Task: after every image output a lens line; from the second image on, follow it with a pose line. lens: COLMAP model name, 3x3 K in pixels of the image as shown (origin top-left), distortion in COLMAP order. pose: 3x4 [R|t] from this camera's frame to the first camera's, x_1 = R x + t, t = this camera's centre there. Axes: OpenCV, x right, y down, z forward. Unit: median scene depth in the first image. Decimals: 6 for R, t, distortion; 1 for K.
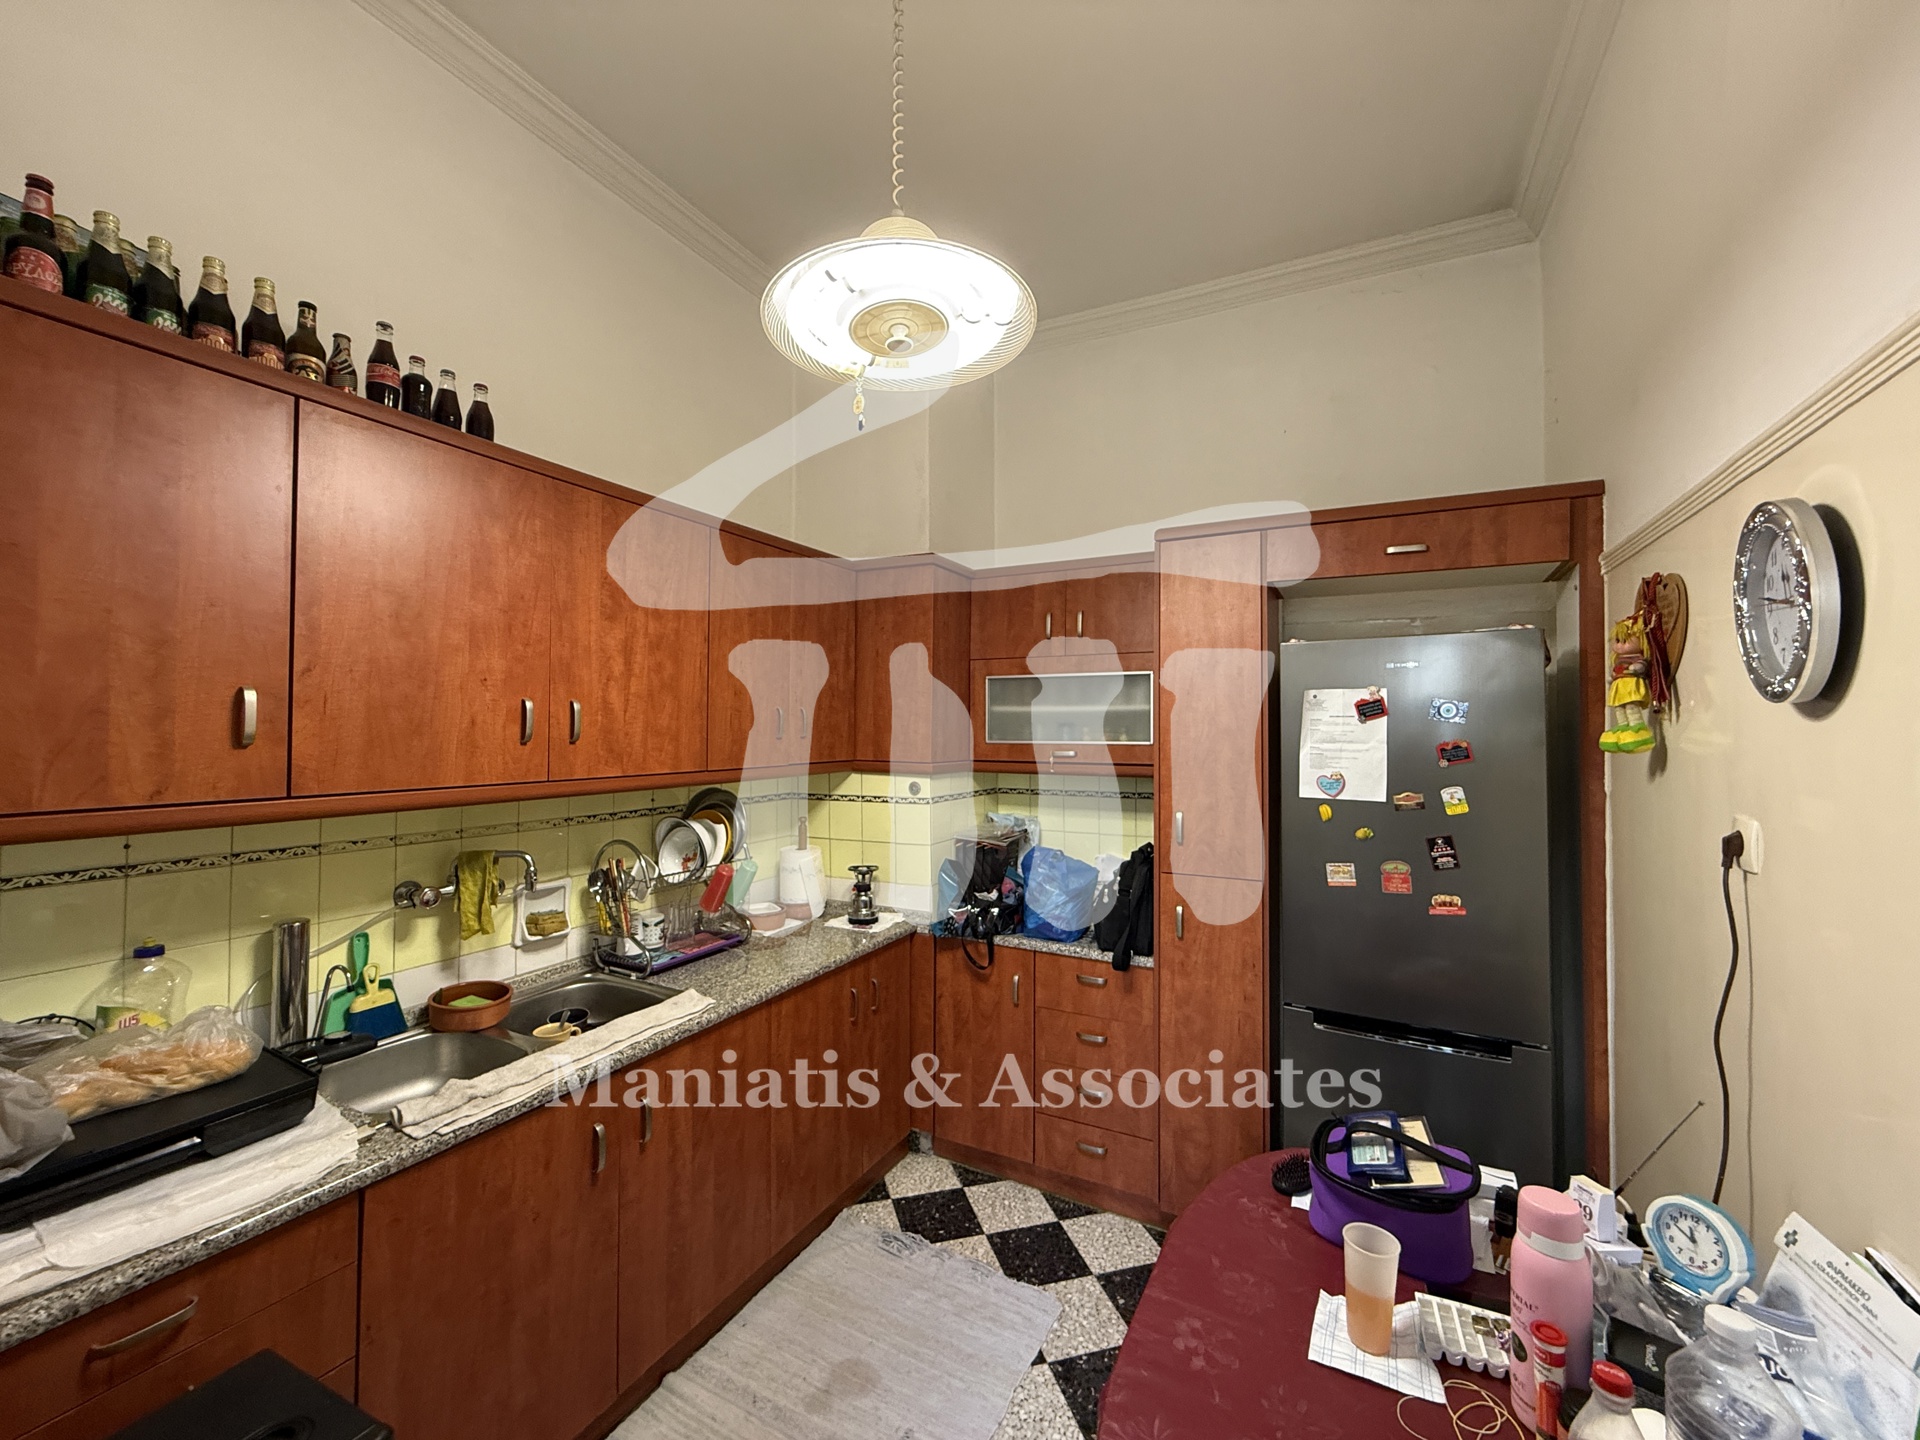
lens RADIAL K [[762.6, 0, 961.5], [0, 762.6, 718.7], [0, 0, 1]] dist [-0.001052, 0.000249]
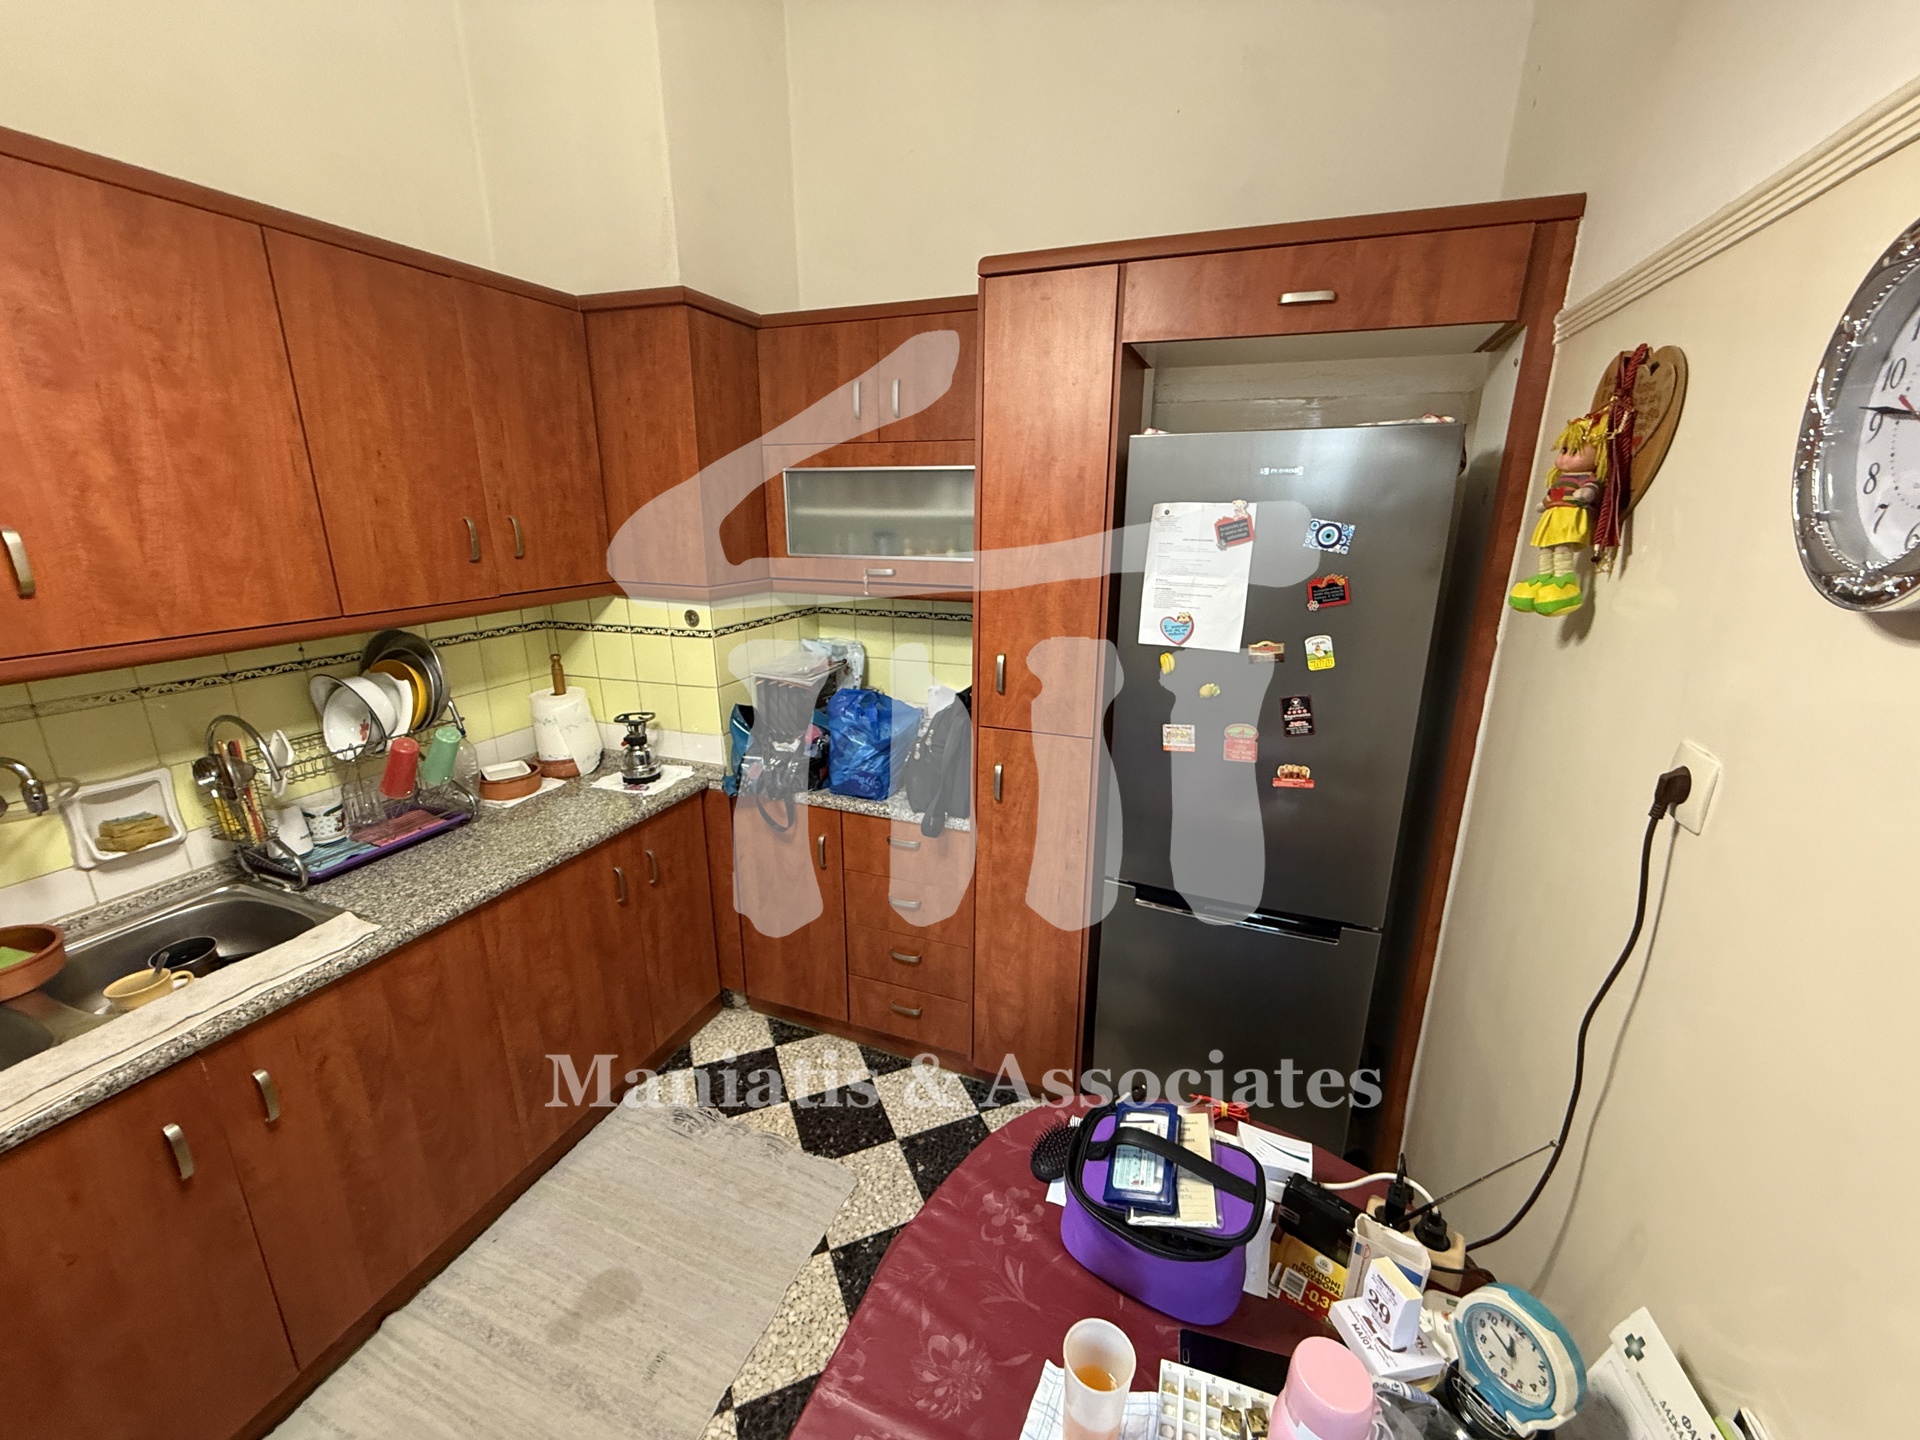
lens RADIAL K [[762.6, 0, 959.9], [0, 762.6, 721.7], [0, 0, 1]] dist [-0.001052, 0.000249]
pose [[0.993362, -0.031181, 0.110724, 0.176734], [-0.002192, 0.957256, 0.289235, -0.050182], [-0.115010, -0.287557, 0.950833, 0.256252]]
